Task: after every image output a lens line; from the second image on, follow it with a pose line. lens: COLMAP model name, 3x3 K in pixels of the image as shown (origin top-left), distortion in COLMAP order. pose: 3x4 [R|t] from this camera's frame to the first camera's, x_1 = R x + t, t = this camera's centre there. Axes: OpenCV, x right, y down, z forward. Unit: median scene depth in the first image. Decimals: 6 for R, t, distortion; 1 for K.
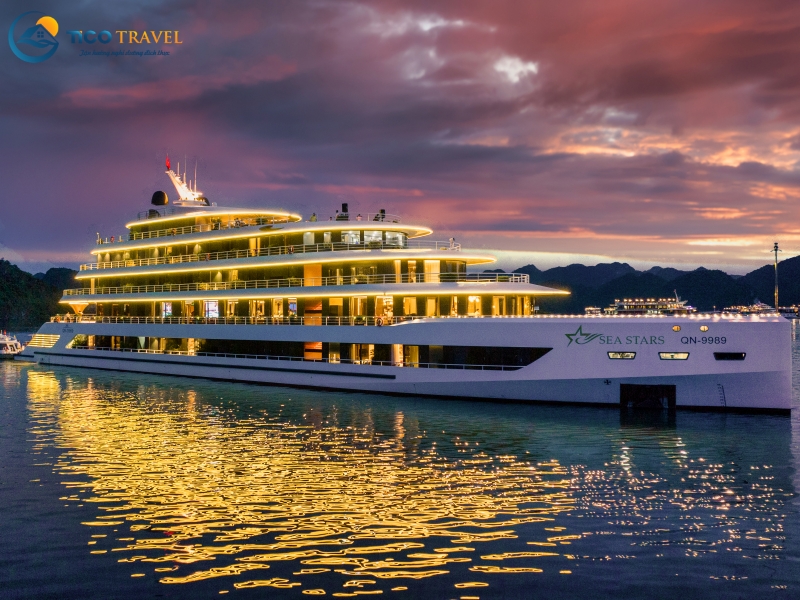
lens RADIAL K [[742.0, 0, 397.9], [0, 742.0, 300.1], [0, 0, 1]] dist [-0.003906, -0.058166]
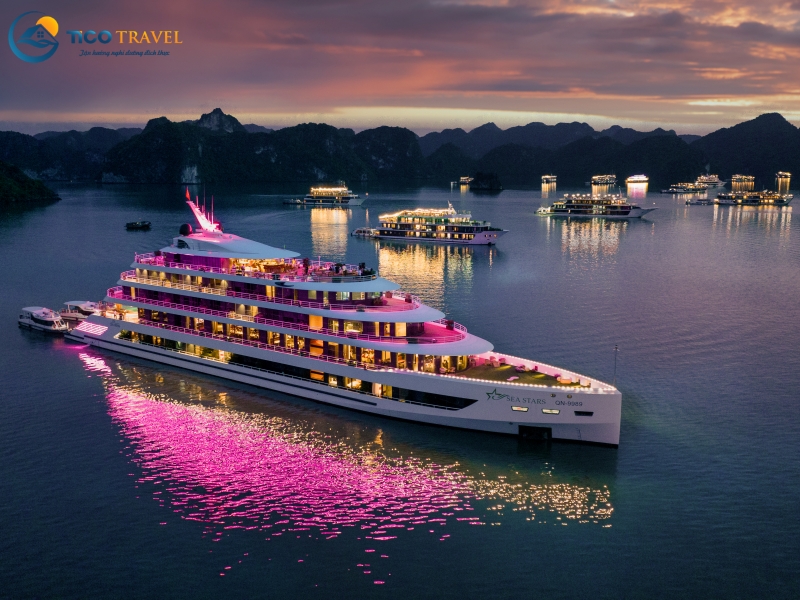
lens RADIAL K [[740.1, 0, 398.1], [0, 740.1, 308.0], [0, 0, 1]] dist [-0.008352, -0.018982]
pose [[0.998430, -0.006634, 0.055621, -0.036072], [-0.004802, 0.979172, 0.202976, -0.340418], [-0.055810, -0.202924, 0.977603, -0.373154]]
